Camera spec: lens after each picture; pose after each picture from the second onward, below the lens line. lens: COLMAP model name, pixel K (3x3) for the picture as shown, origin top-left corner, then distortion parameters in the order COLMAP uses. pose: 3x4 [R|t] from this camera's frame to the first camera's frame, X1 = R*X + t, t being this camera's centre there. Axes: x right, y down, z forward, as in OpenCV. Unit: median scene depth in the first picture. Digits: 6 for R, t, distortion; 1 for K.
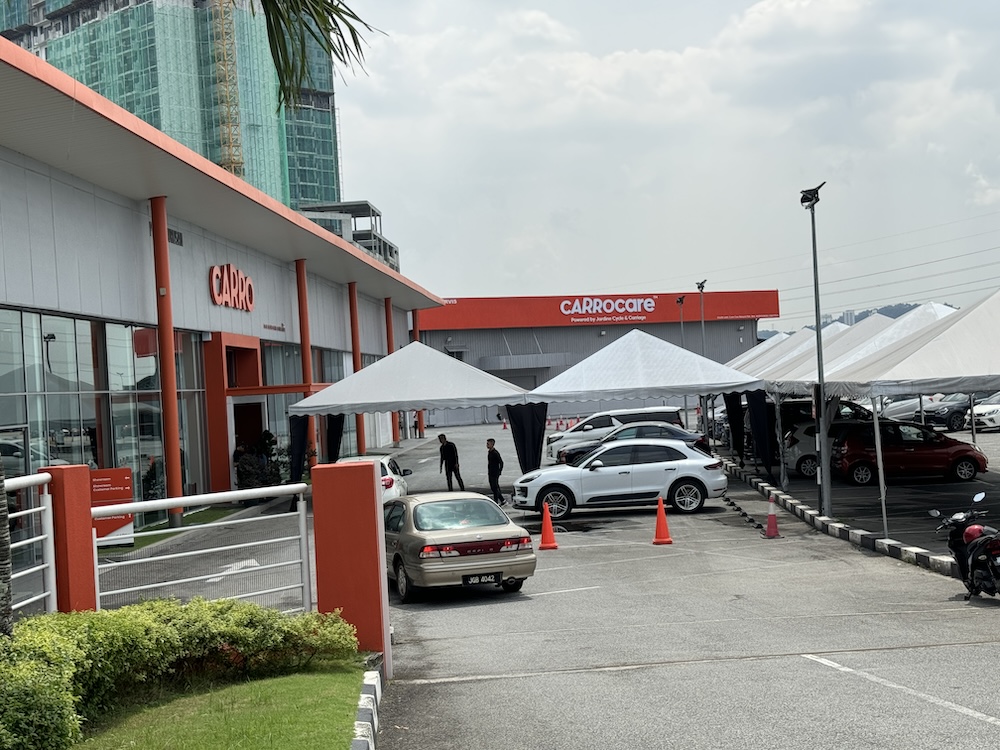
lens RADIAL K [[1477.4, 0, 500.0], [0, 1477.4, 375.0], [0, 0, 1]] dist [-0.323188, 0.003317]
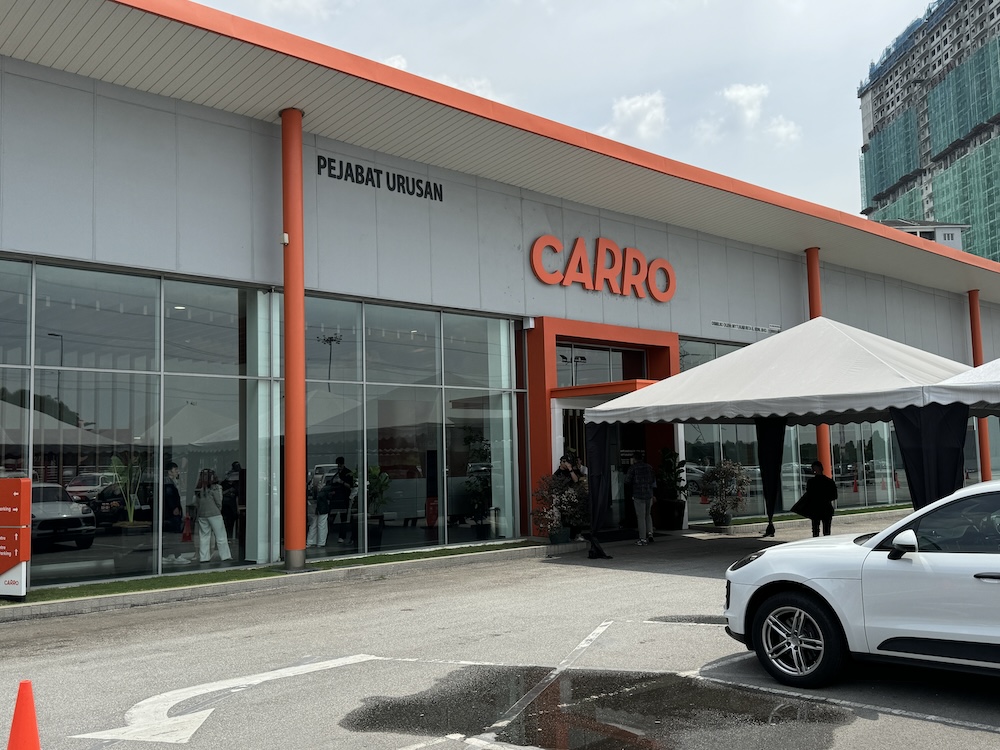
lens RADIAL K [[908.7, 0, 500.0], [0, 908.7, 375.0], [0, 0, 1]] dist [0.006438, -0.005772]
pose [[0.692936, -0.024714, -0.720576, 0.135950], [-0.015176, 0.998691, -0.048847, 0.025261], [0.720840, 0.044783, 0.691653, 0.632935]]
